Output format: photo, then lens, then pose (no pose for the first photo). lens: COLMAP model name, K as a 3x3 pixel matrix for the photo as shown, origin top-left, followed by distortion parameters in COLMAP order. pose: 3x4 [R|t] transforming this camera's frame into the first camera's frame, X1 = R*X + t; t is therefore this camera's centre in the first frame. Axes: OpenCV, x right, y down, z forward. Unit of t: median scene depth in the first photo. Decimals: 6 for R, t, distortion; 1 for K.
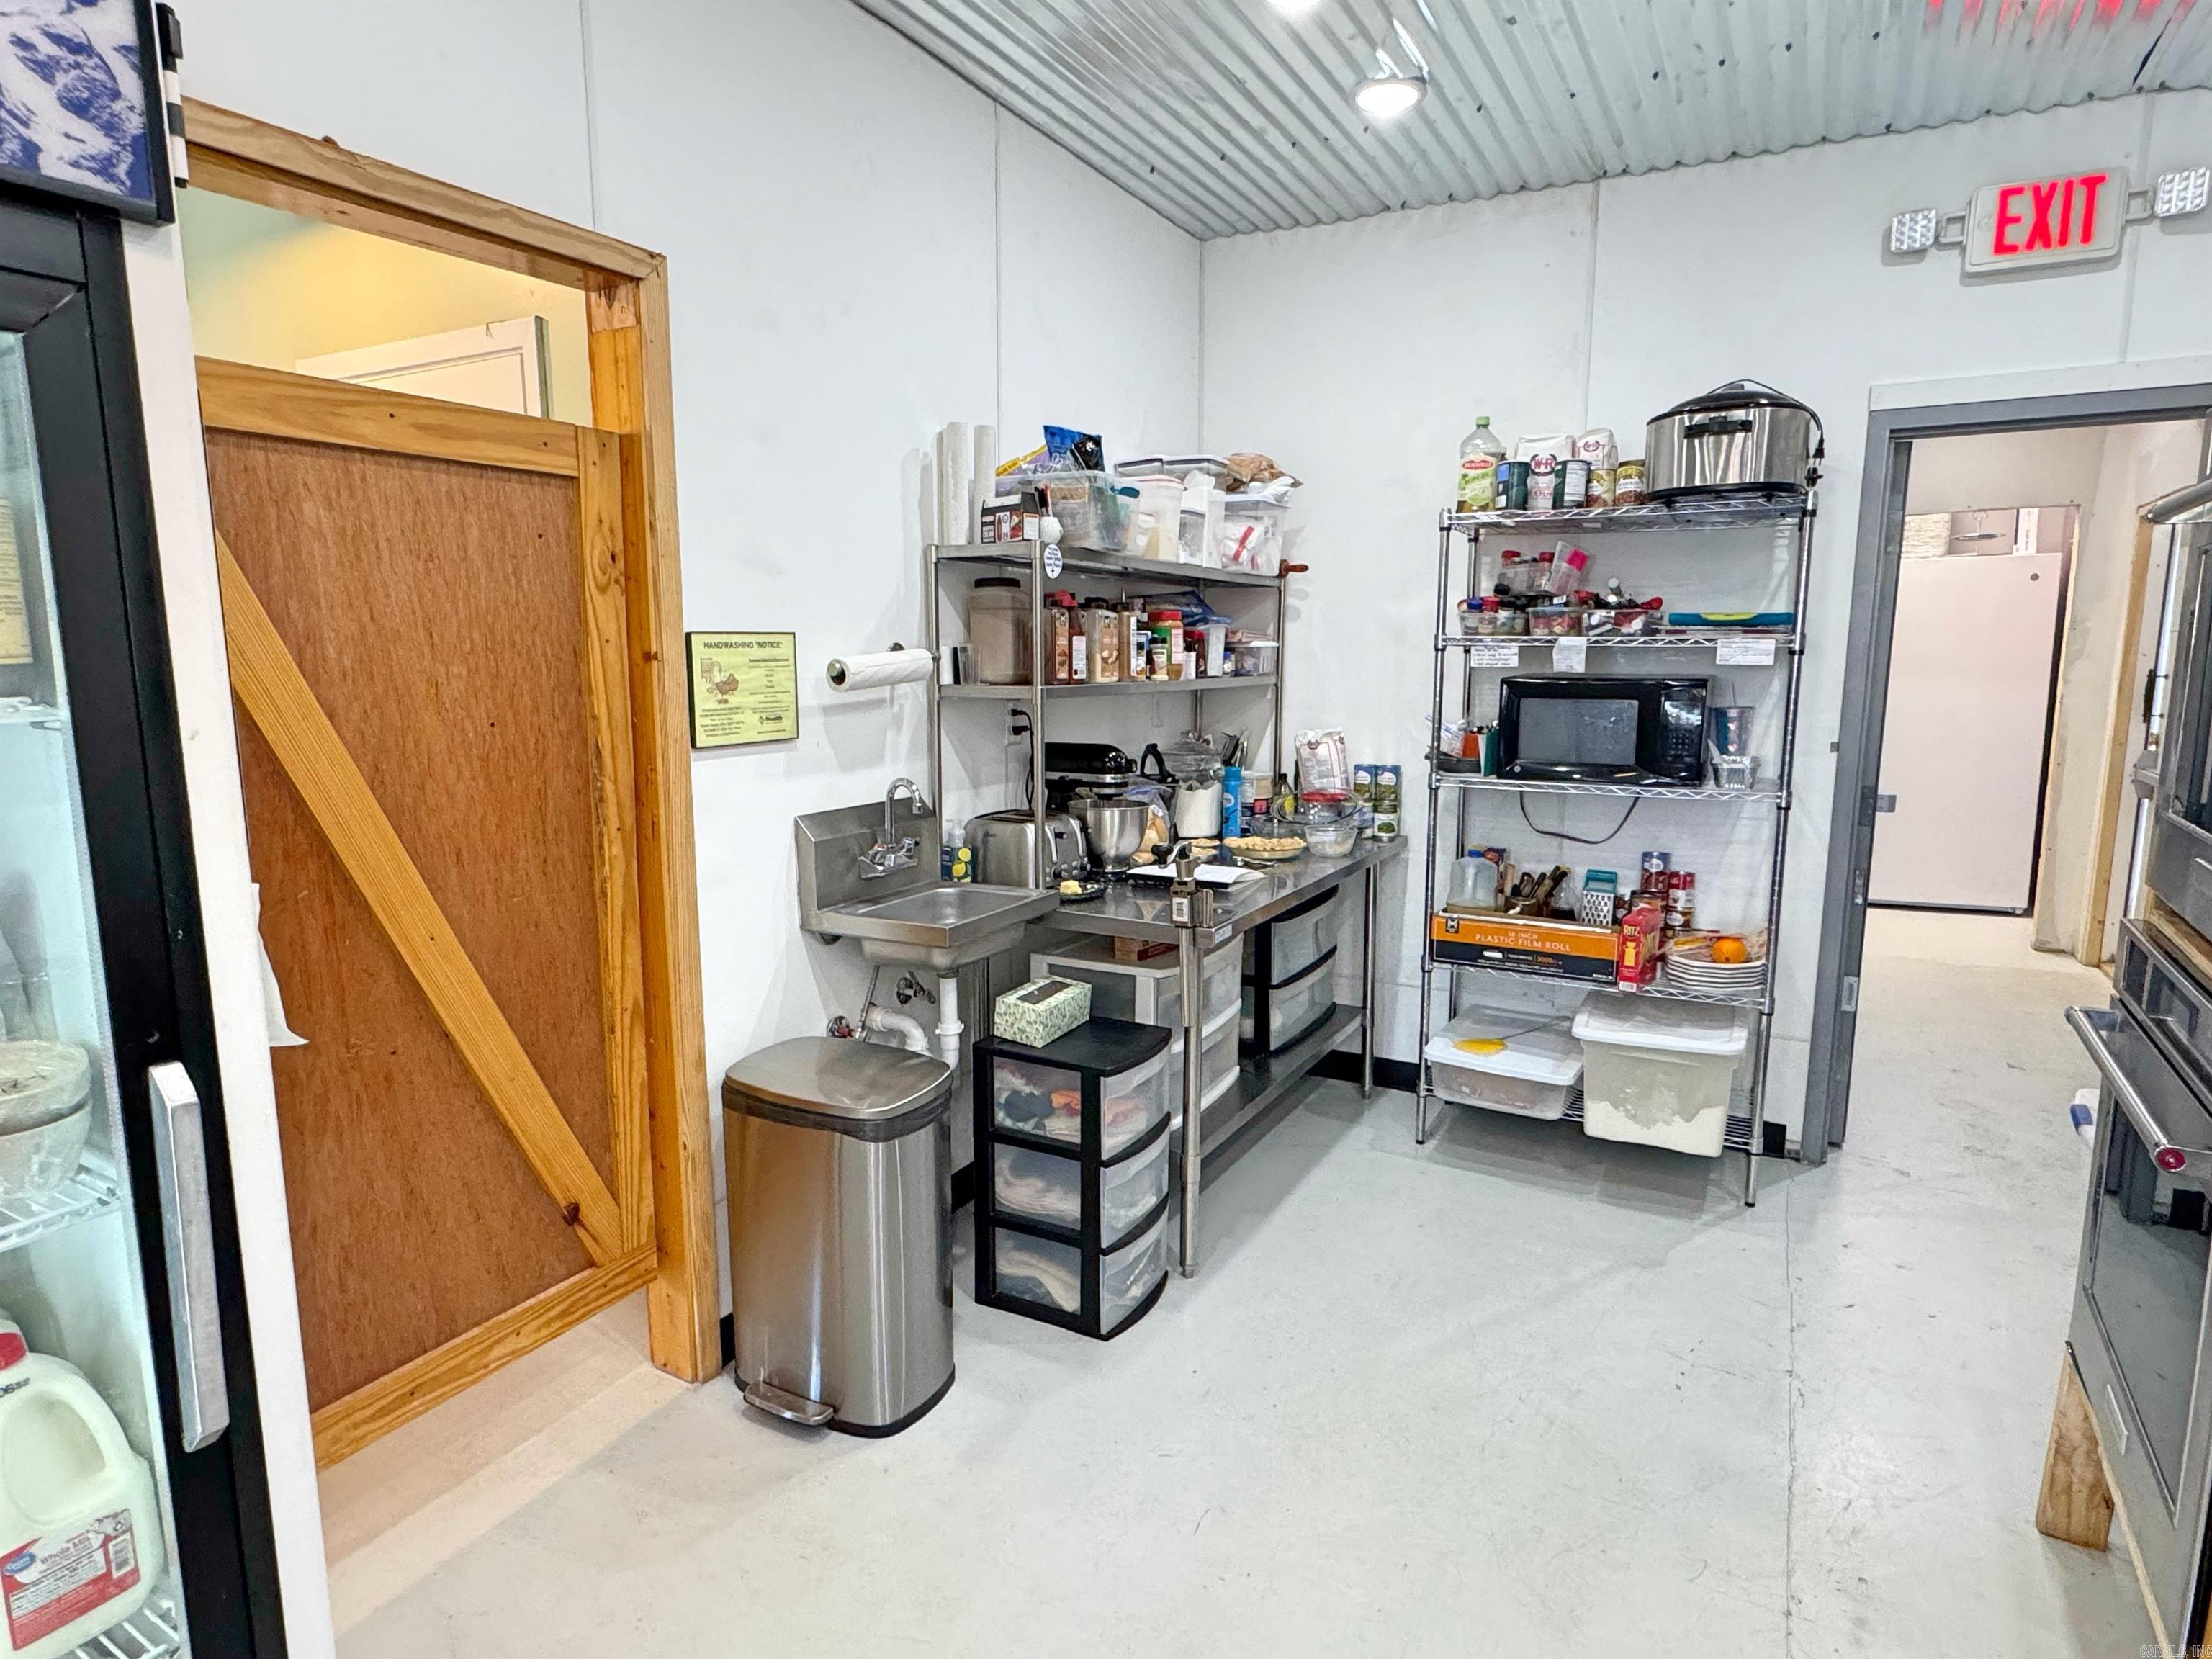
lens RADIAL K [[1210.3, 0, 1092.9], [0, 1210.3, 838.1], [0, 0, 1]] dist [-0.007836, 0.000882]
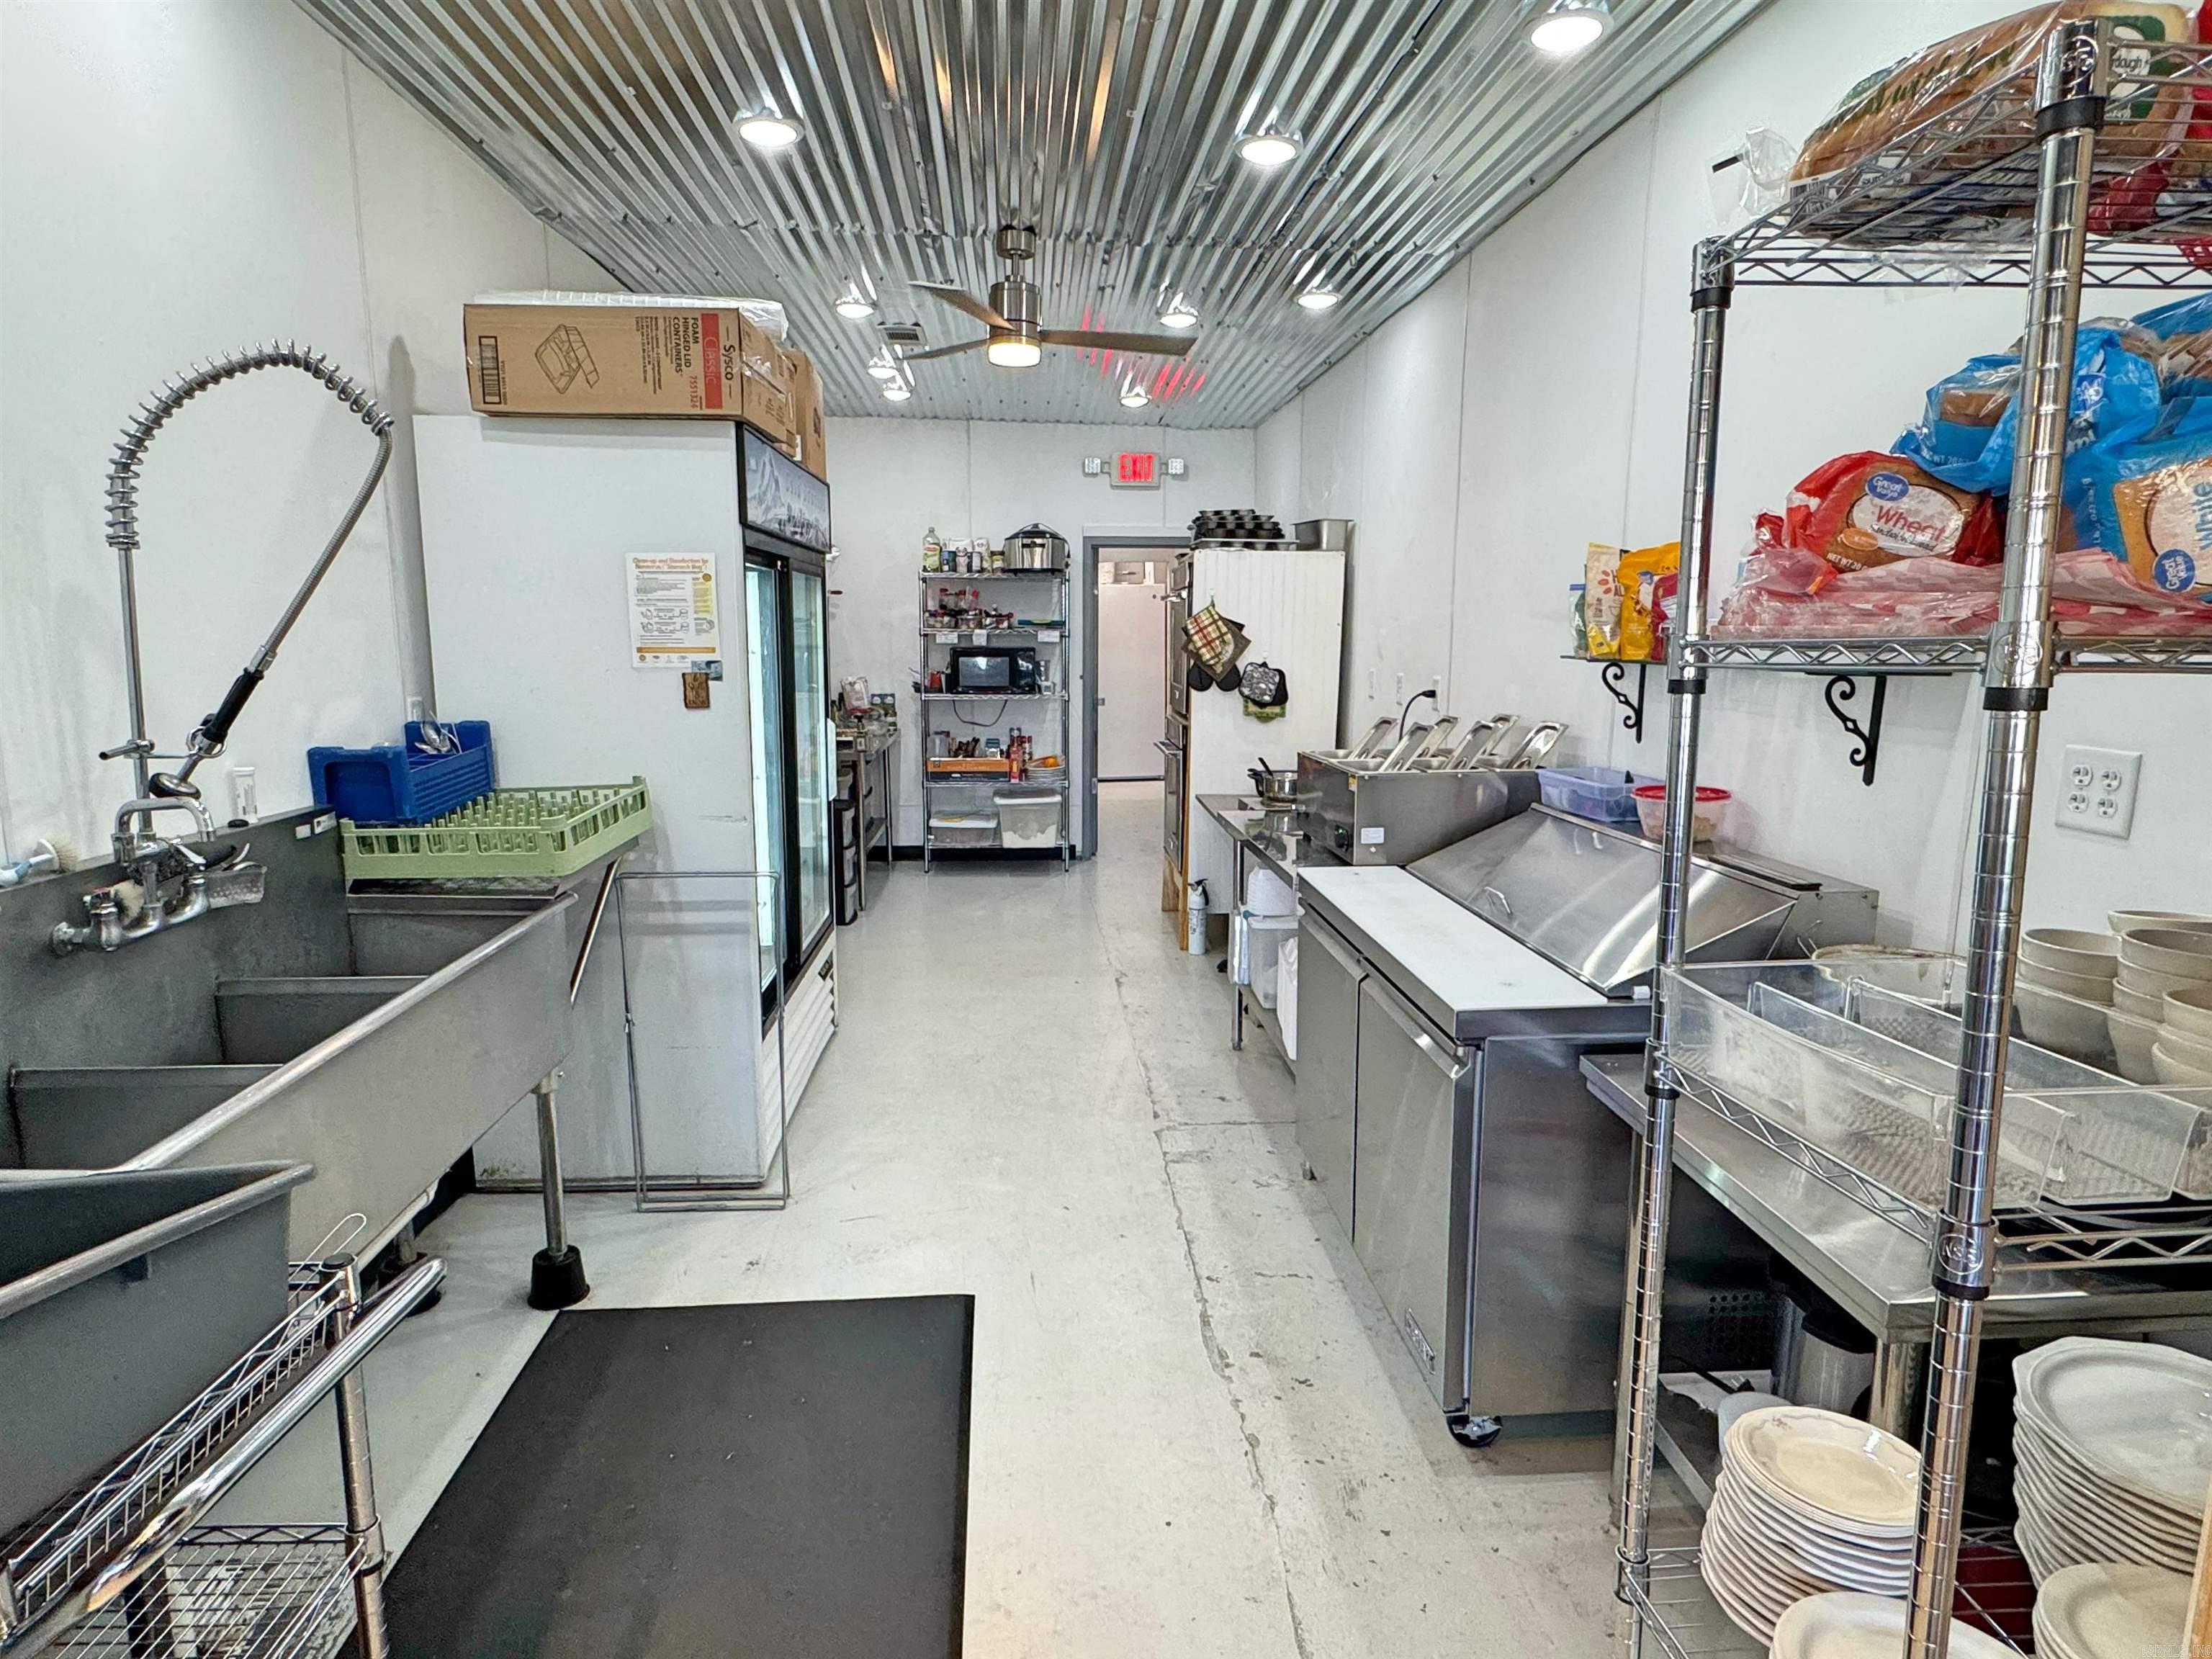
lens RADIAL K [[1210.3, 0, 1109.9], [0, 1210.3, 821.9], [0, 0, 1]] dist [-0.007836, 0.000882]
pose [[0.825578, -0.082308, 0.558254, -0.684715], [0.080971, 0.996346, 0.027155, 0.147719], [-0.558449, 0.022784, 0.829226, -0.988620]]
